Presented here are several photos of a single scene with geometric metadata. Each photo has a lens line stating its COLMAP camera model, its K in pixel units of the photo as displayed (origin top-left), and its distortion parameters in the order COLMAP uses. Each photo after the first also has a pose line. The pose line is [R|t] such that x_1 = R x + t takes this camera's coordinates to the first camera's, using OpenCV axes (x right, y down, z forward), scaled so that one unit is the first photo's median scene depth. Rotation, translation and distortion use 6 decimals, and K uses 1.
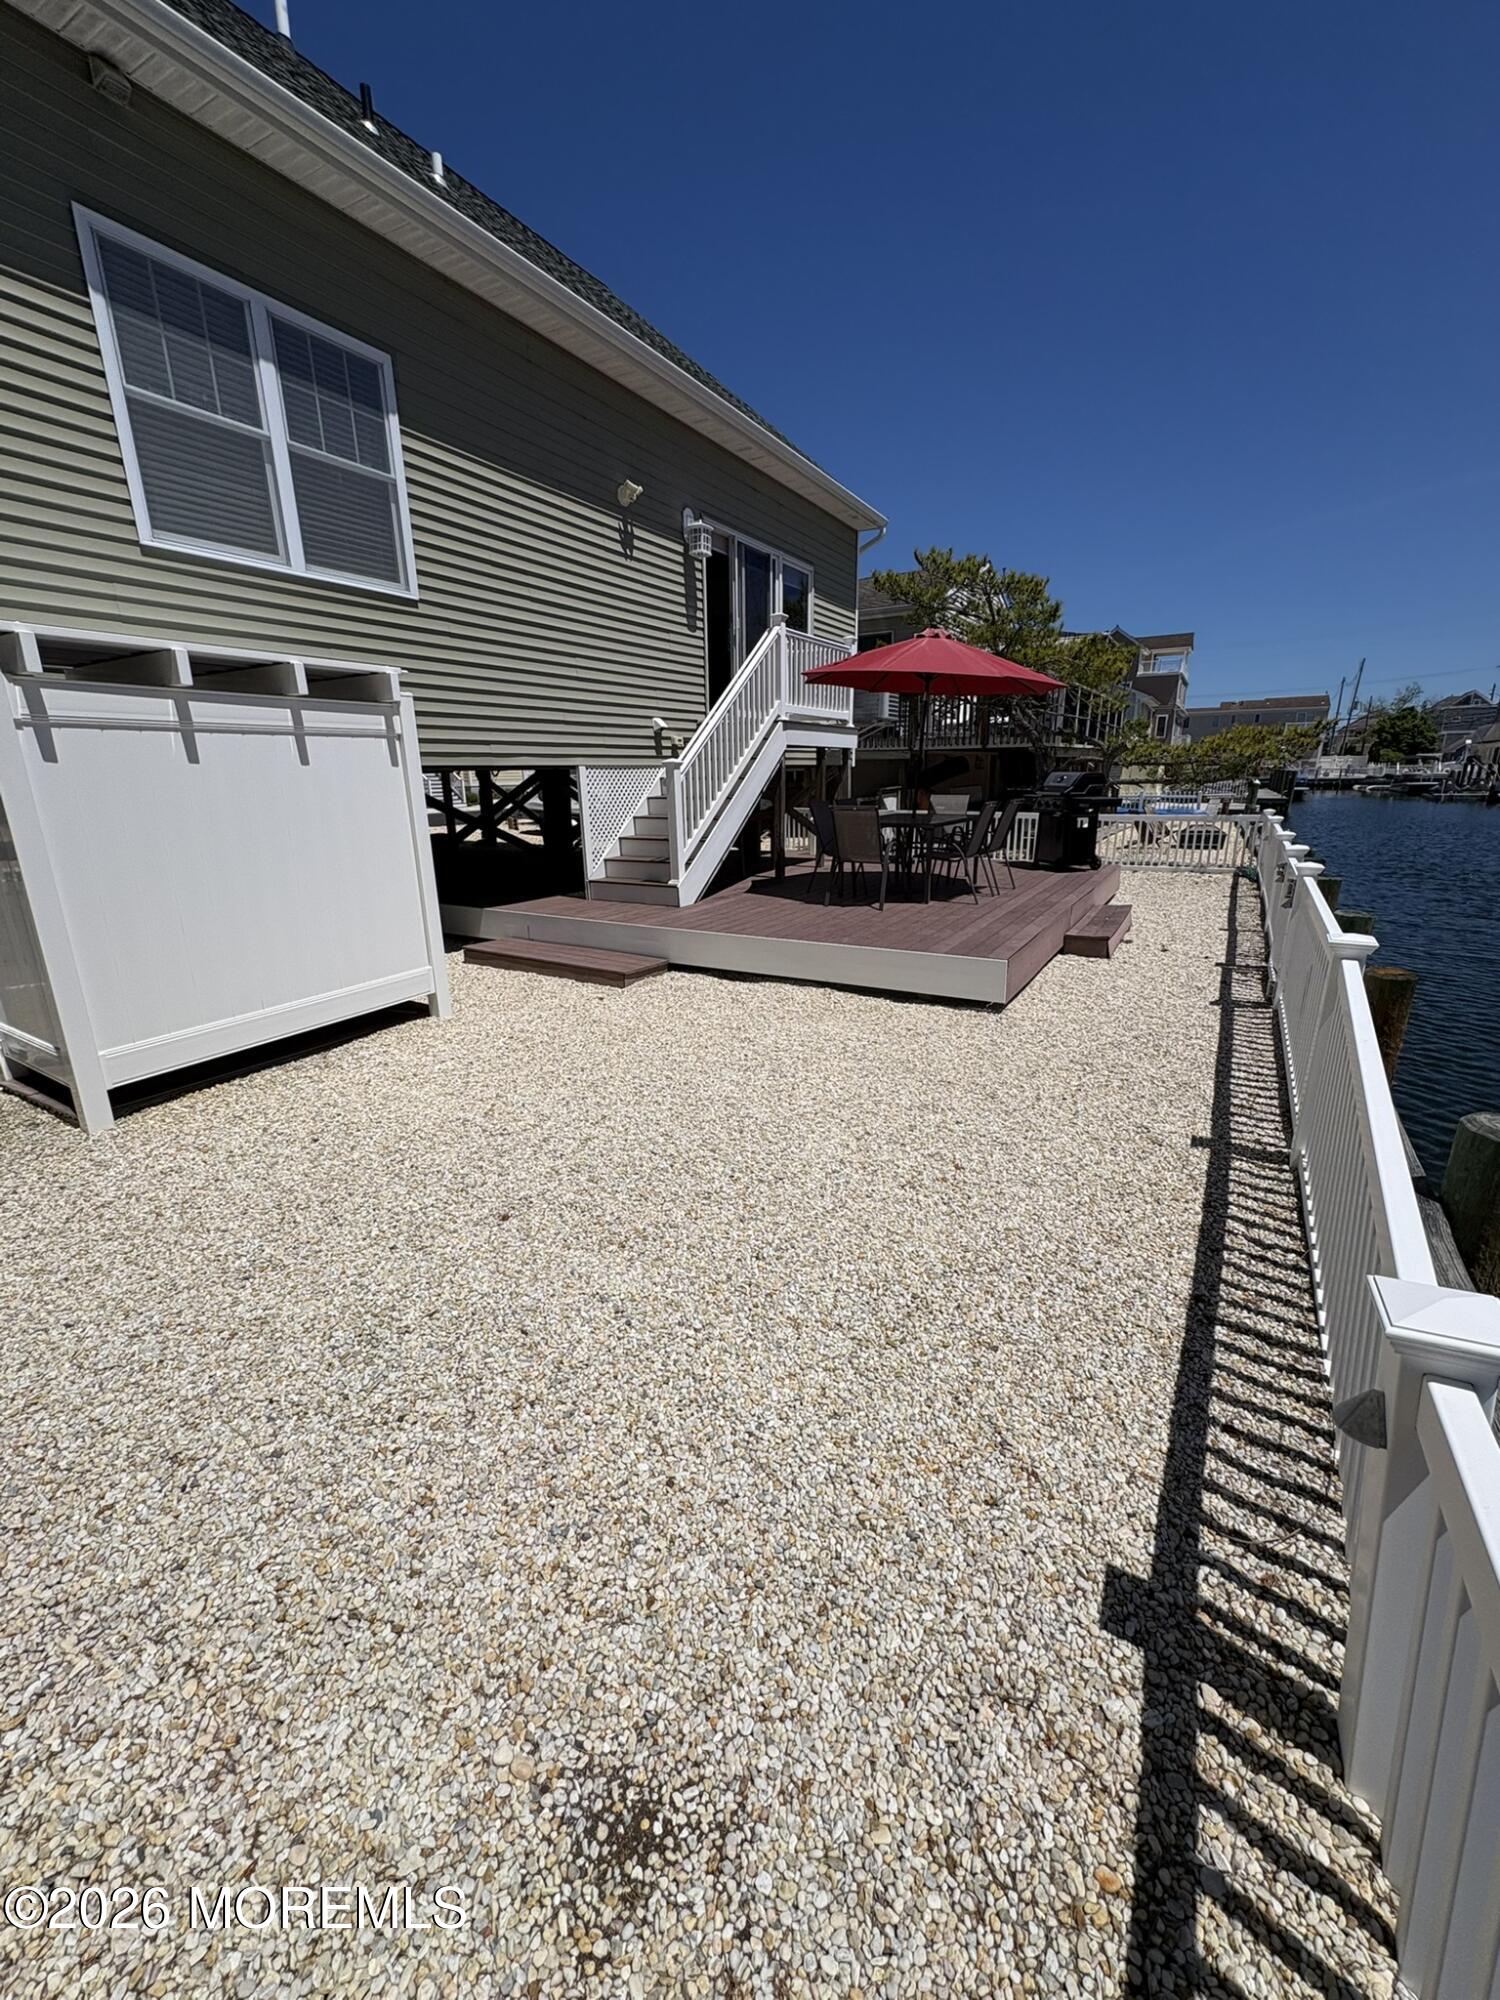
lens RADIAL K [[797.9, 0, 751.2], [0, 797.9, 987.7], [0, 0, 1]] dist [0.000484, -0.000212]
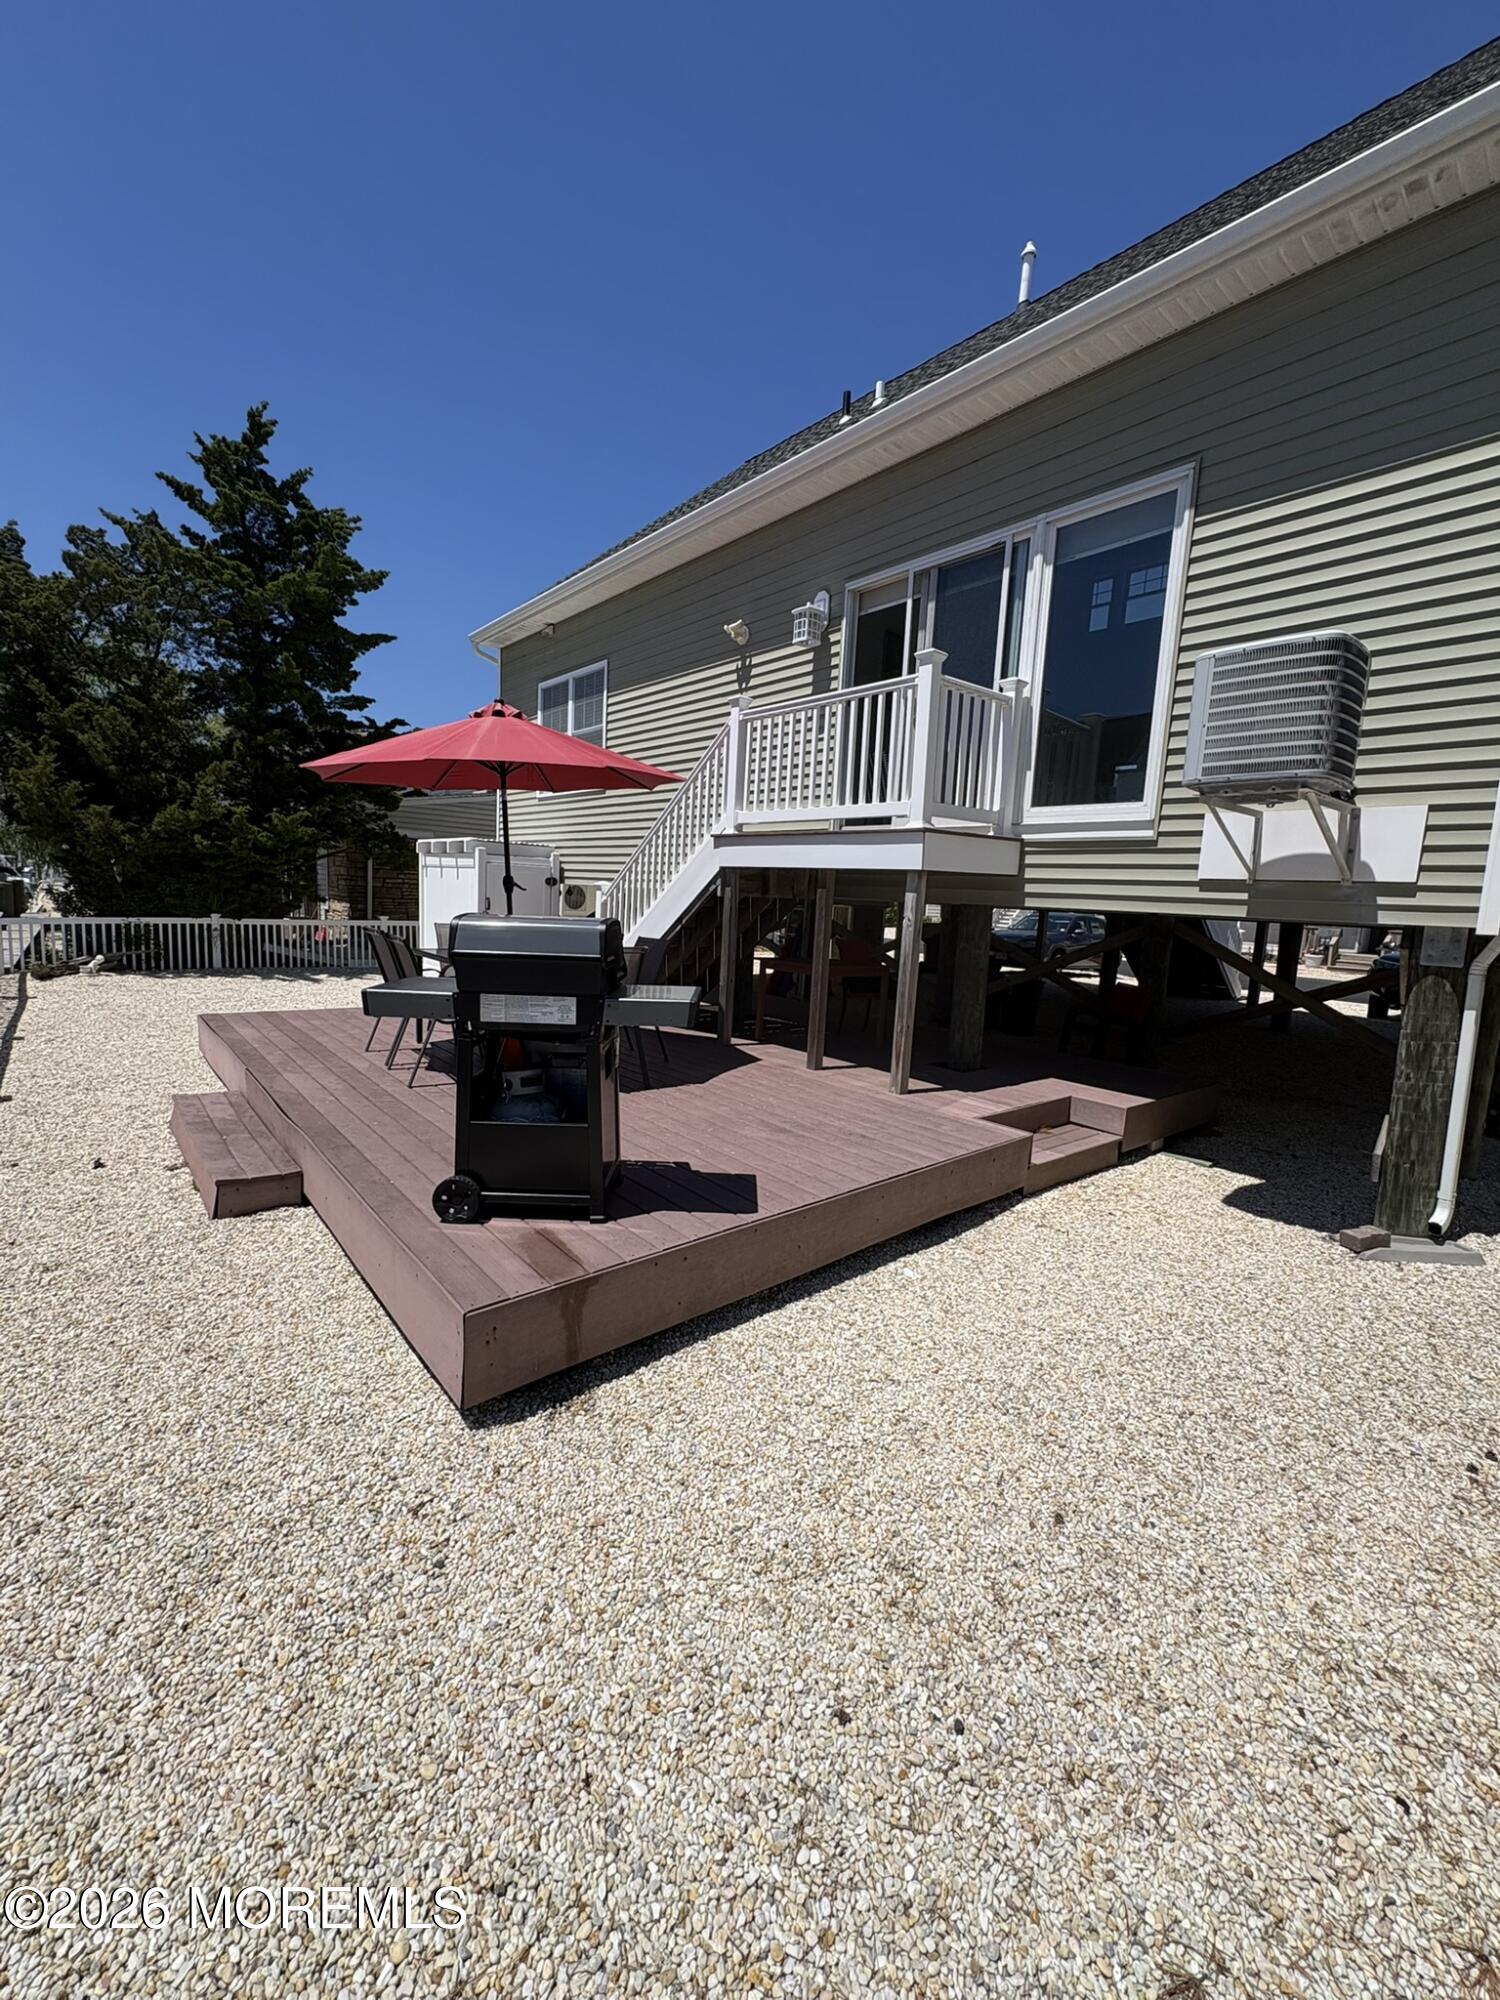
lens RADIAL K [[797.9, 0, 752.2], [0, 797.9, 1009.0], [0, 0, 1]] dist [0.000484, -0.000212]
pose [[-0.317475, 0.114038, -0.941385, 0.841012], [-0.303479, 0.928311, 0.214800, -0.401728], [0.898393, 0.353884, -0.260108, 1.449500]]
